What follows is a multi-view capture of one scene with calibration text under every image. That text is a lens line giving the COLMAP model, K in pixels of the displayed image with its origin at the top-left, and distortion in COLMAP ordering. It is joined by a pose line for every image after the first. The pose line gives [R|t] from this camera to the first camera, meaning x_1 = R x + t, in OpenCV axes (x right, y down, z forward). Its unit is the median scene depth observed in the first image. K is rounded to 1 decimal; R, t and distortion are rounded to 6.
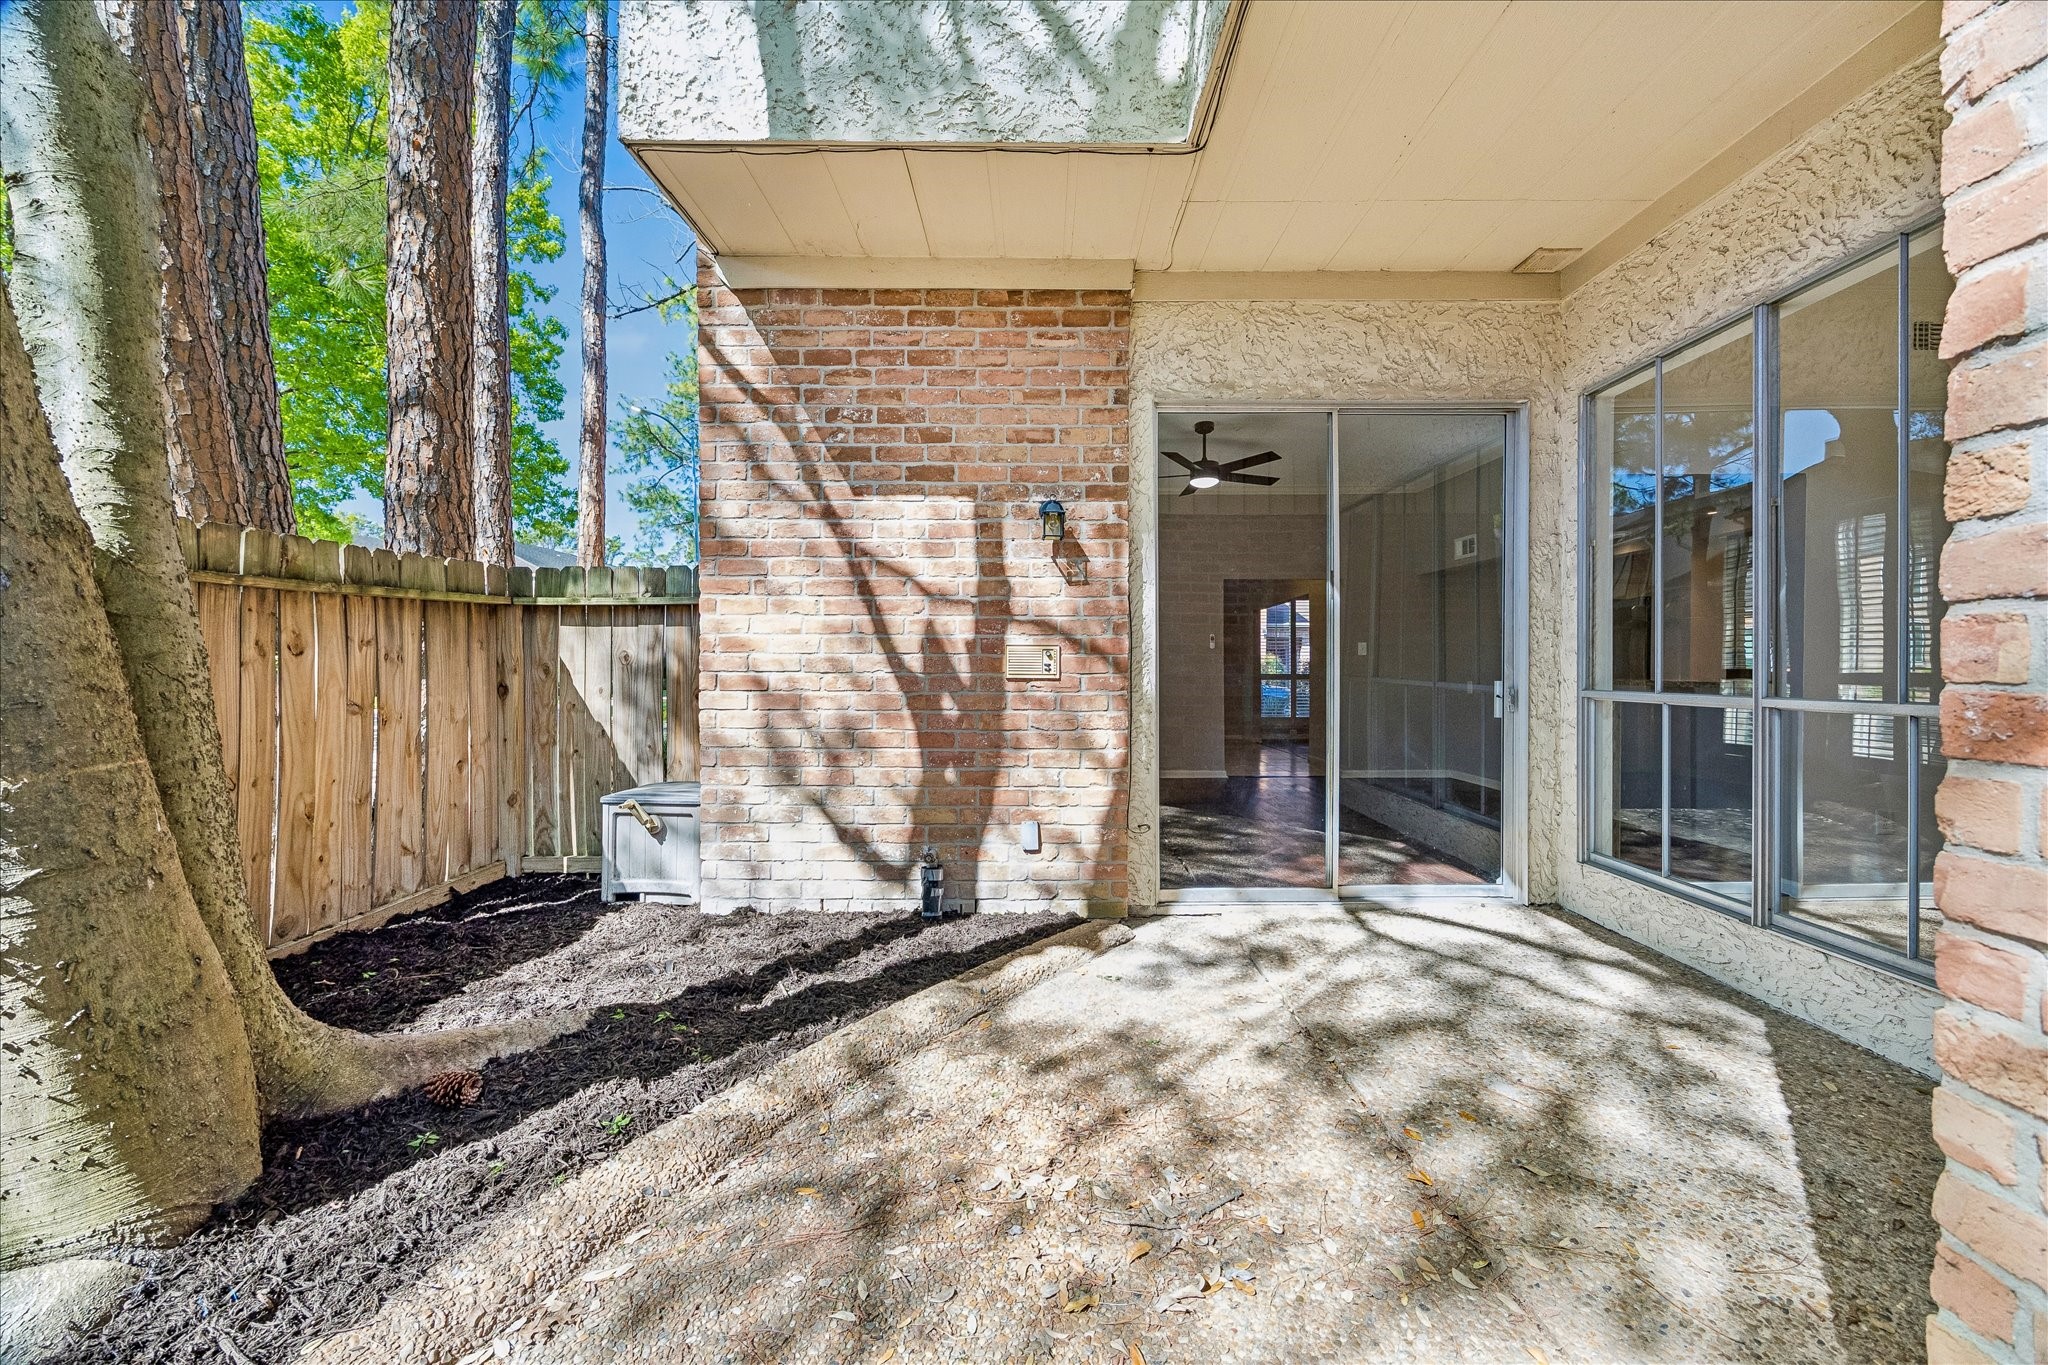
lens RADIAL K [[778.9, 0, 987.9], [0, 778.9, 670.4], [0, 0, 1]] dist [-0.005735, -0.000156]
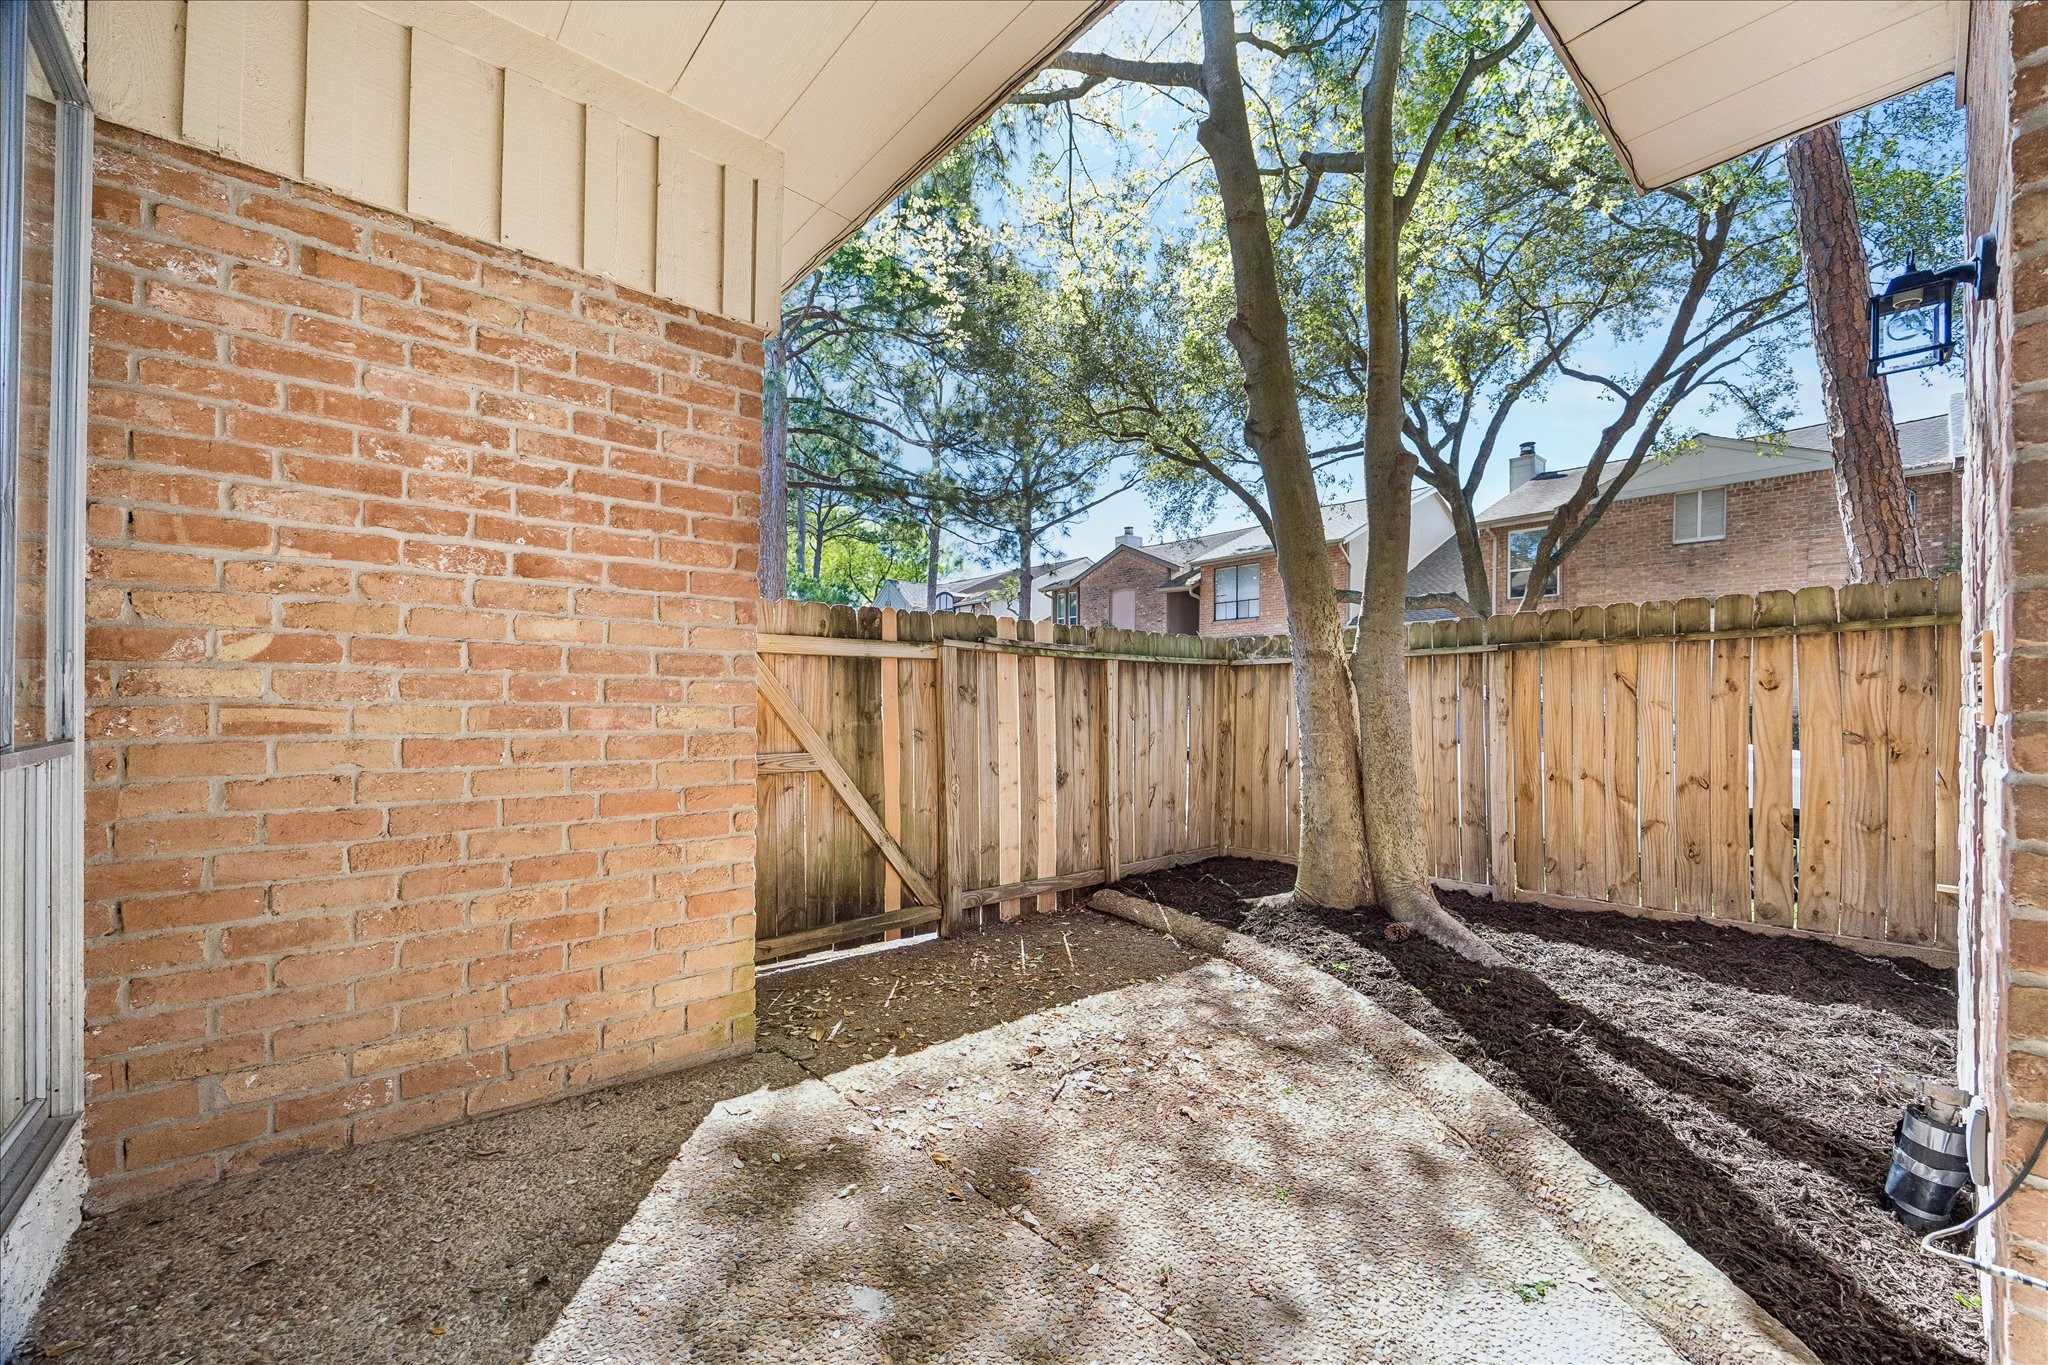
lens RADIAL K [[797.1, 0, 1027.3], [0, 797.1, 694.3], [0, 0, 1]] dist [-0.001381, -0.000053]
pose [[-0.732159, -0.012035, -0.681028, 0.857347], [-0.003712, 0.999900, -0.013679, 0.010406], [0.681124, -0.007487, -0.732130, 1.184884]]
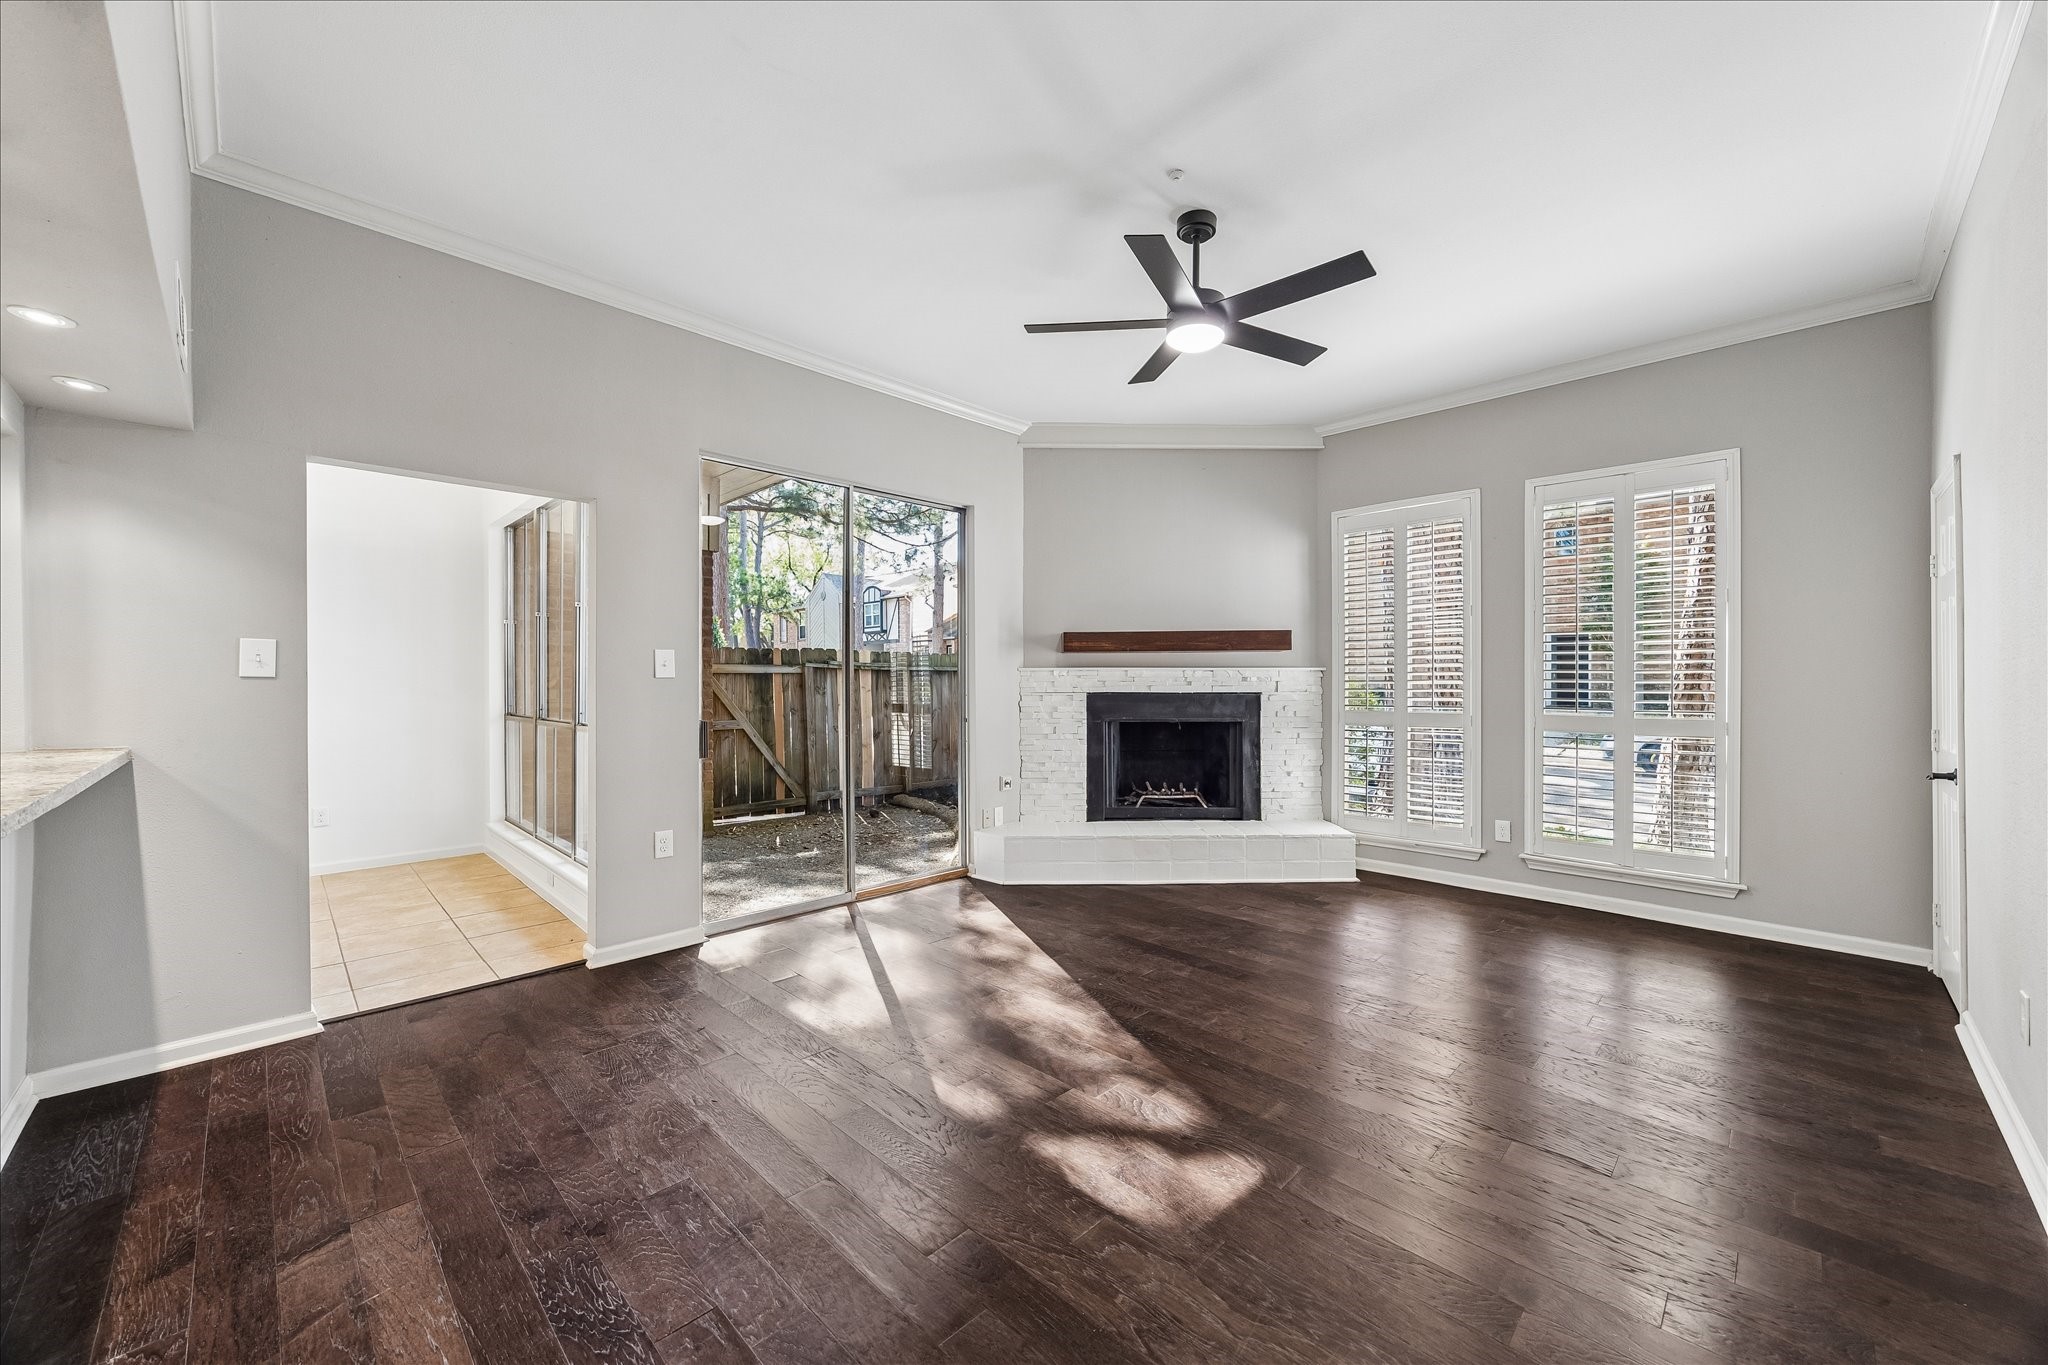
lens RADIAL K [[778.9, 0, 1029.2], [0, 778.9, 682.5], [0, 0, 1]] dist [-0.005735, -0.000156]
pose [[-0.680194, -0.003494, -0.733024, 1.583203], [-0.000392, 0.999990, -0.004403, -0.031412], [0.733032, -0.002708, -0.680189, 2.705979]]
